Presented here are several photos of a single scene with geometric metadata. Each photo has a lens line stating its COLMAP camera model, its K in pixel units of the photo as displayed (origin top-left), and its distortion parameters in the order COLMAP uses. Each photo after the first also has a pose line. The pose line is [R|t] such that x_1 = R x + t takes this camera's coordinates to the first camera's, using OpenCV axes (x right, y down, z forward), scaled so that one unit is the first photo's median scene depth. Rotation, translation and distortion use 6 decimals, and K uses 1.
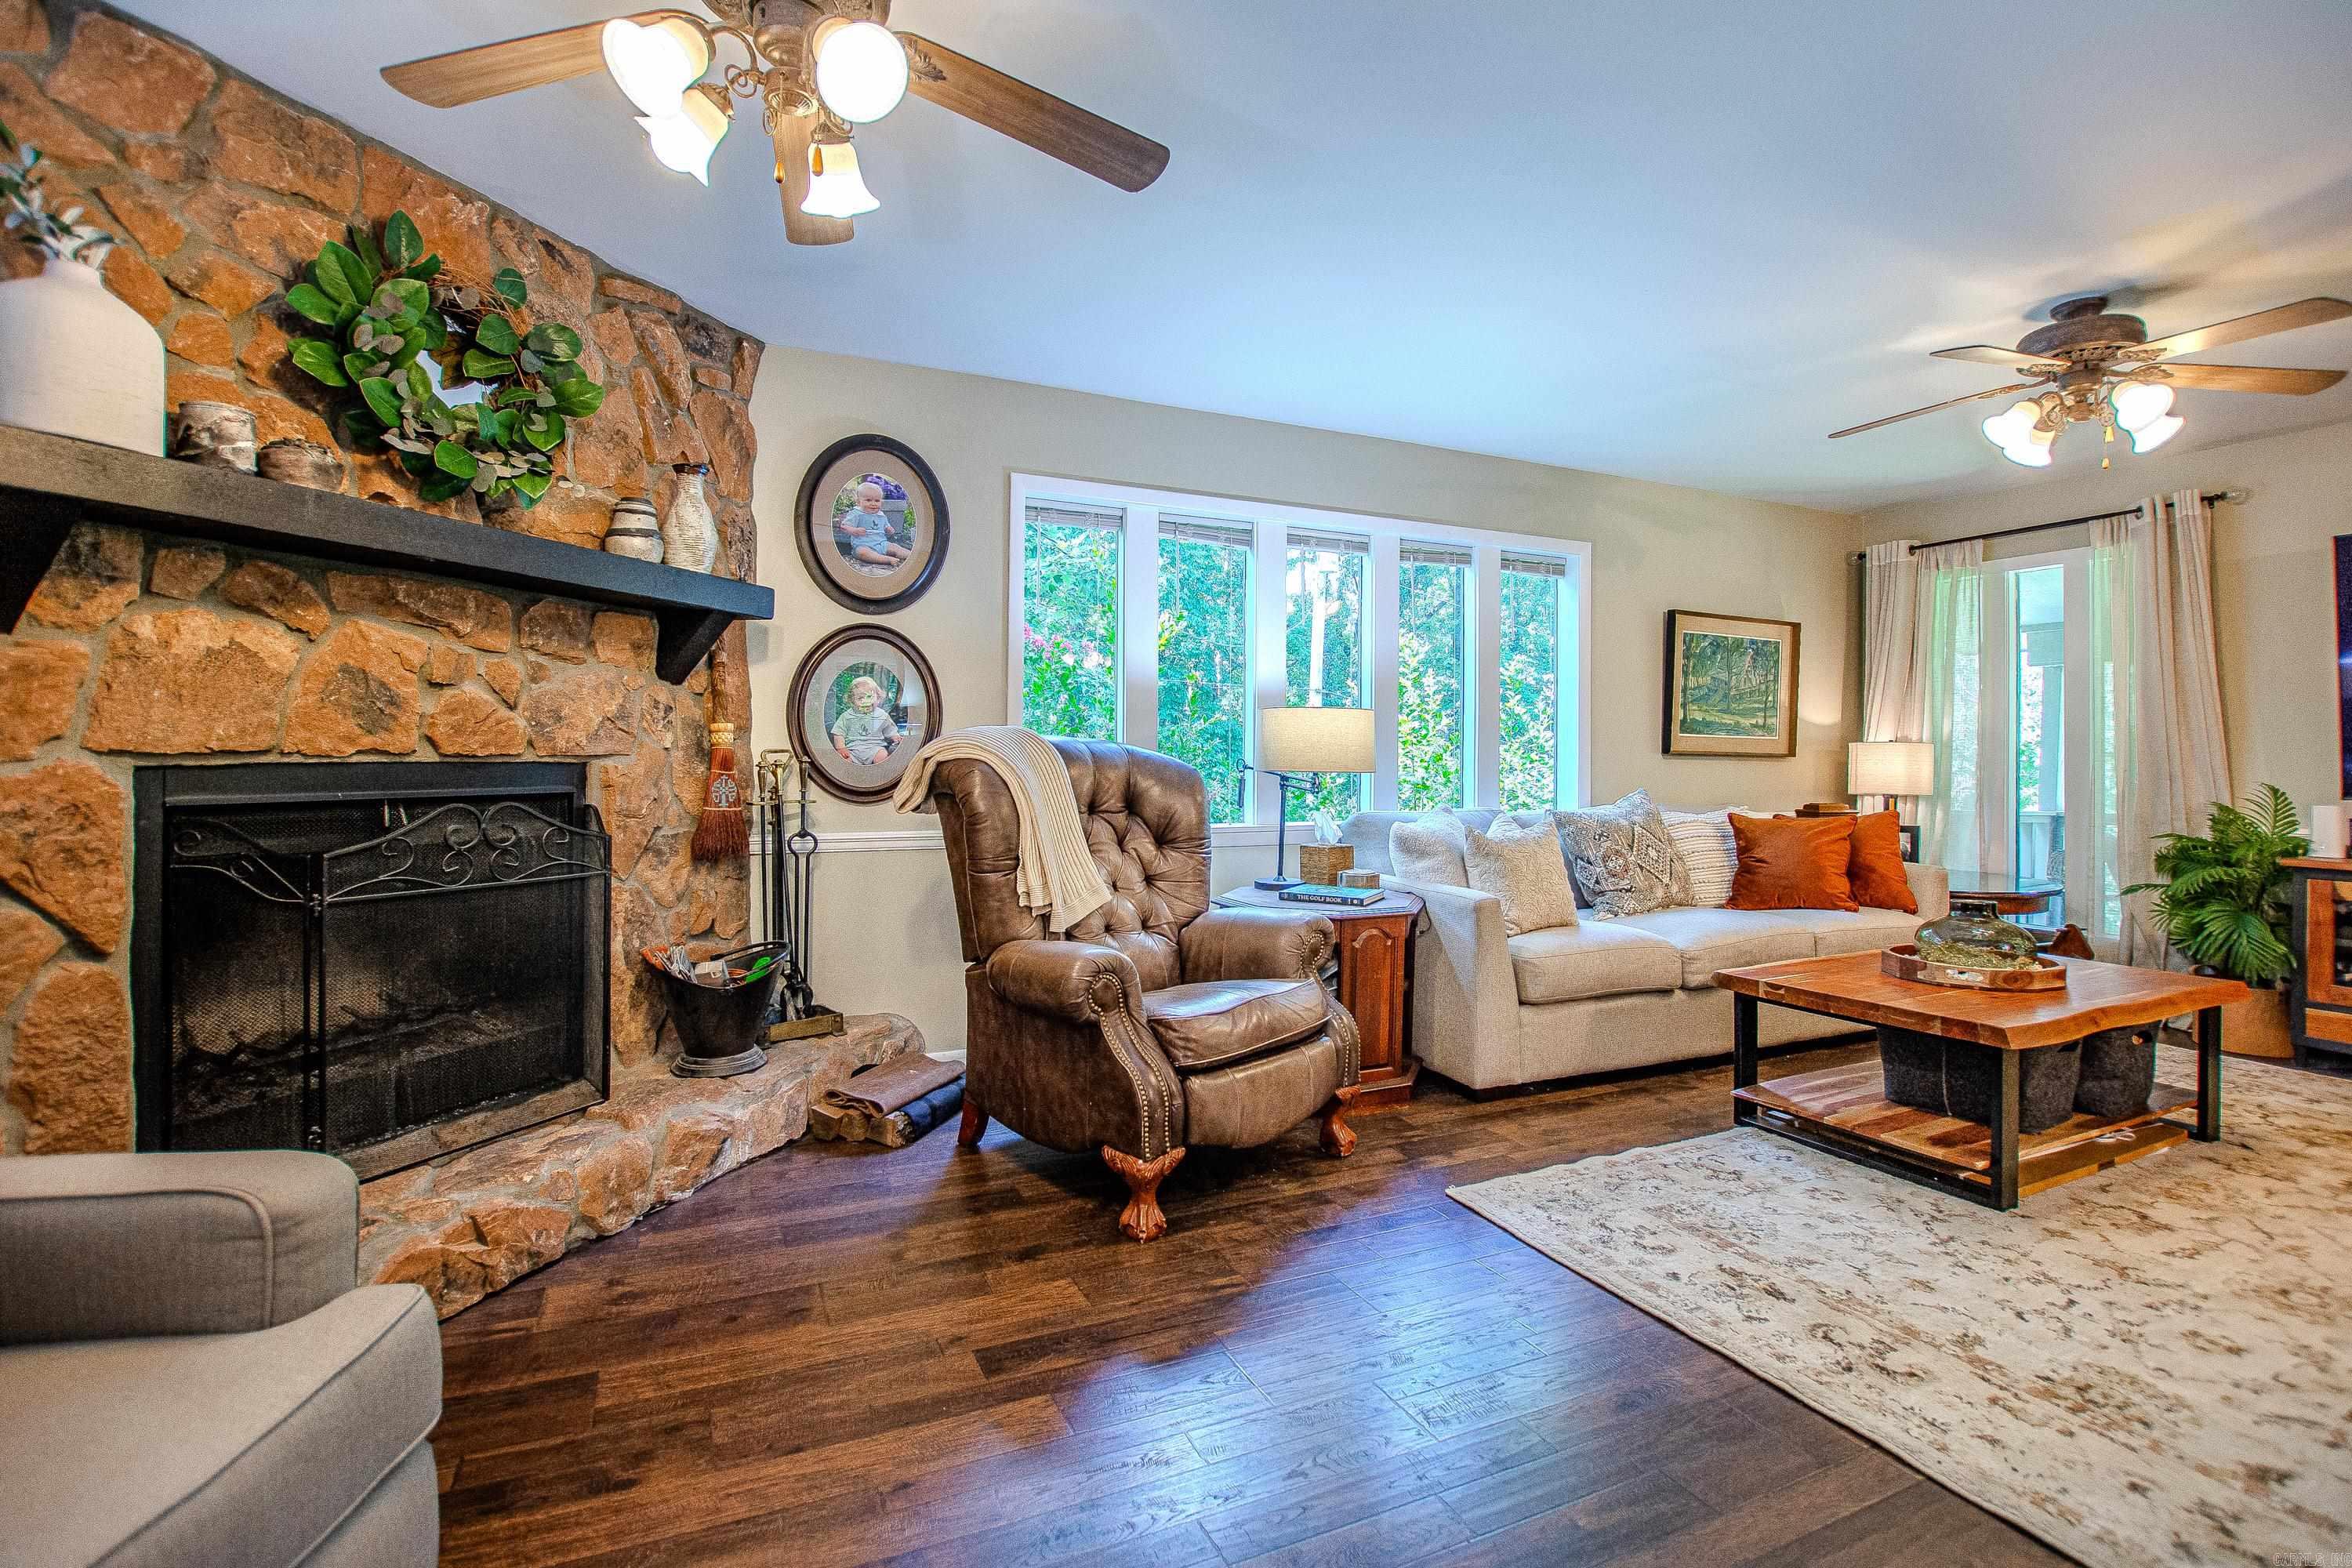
lens RADIAL K [[1036.6, 0, 1172.9], [0, 1036.6, 752.3], [0, 0, 1]] dist [-0.024133, 0.001265]
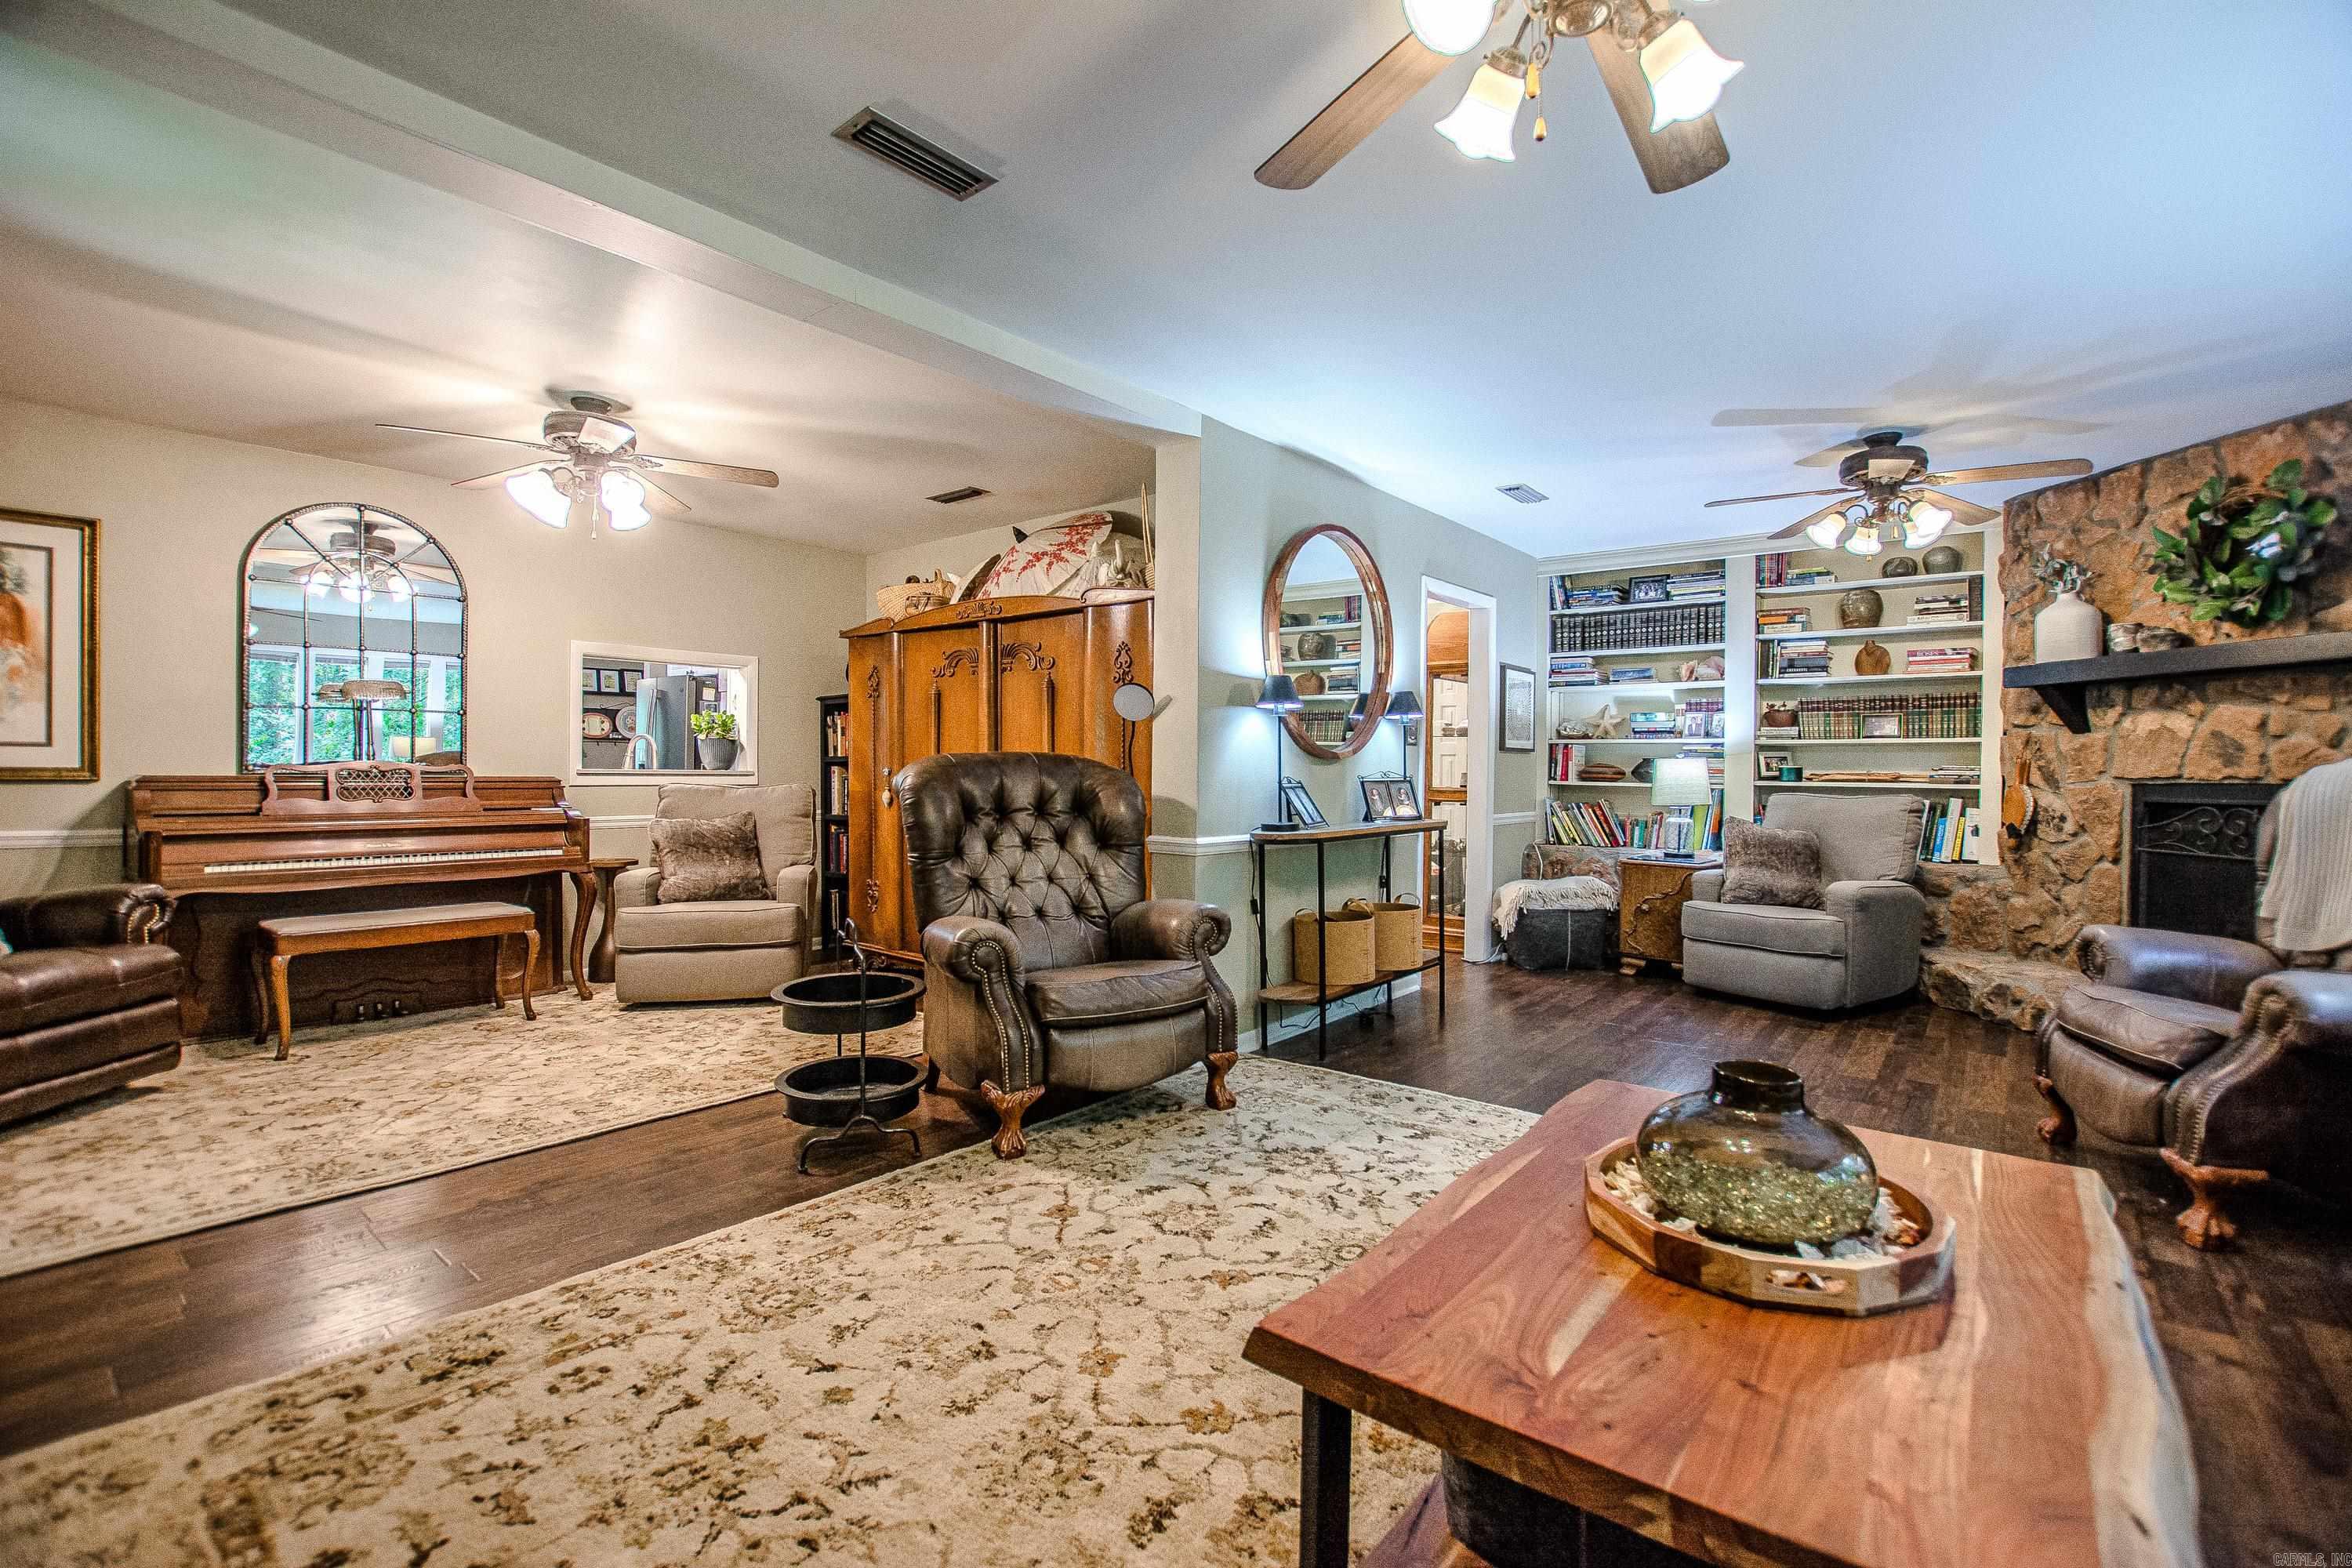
lens RADIAL K [[1043.5, 0, 1148.9], [0, 1043.5, 776.8], [0, 0, 1]] dist [-0.026754, 0.000403]
pose [[-0.899294, -0.011340, -0.437198, 1.353441], [-0.011723, 0.999930, -0.001823, 0.018894], [0.437188, 0.003486, -0.899364, 1.421533]]
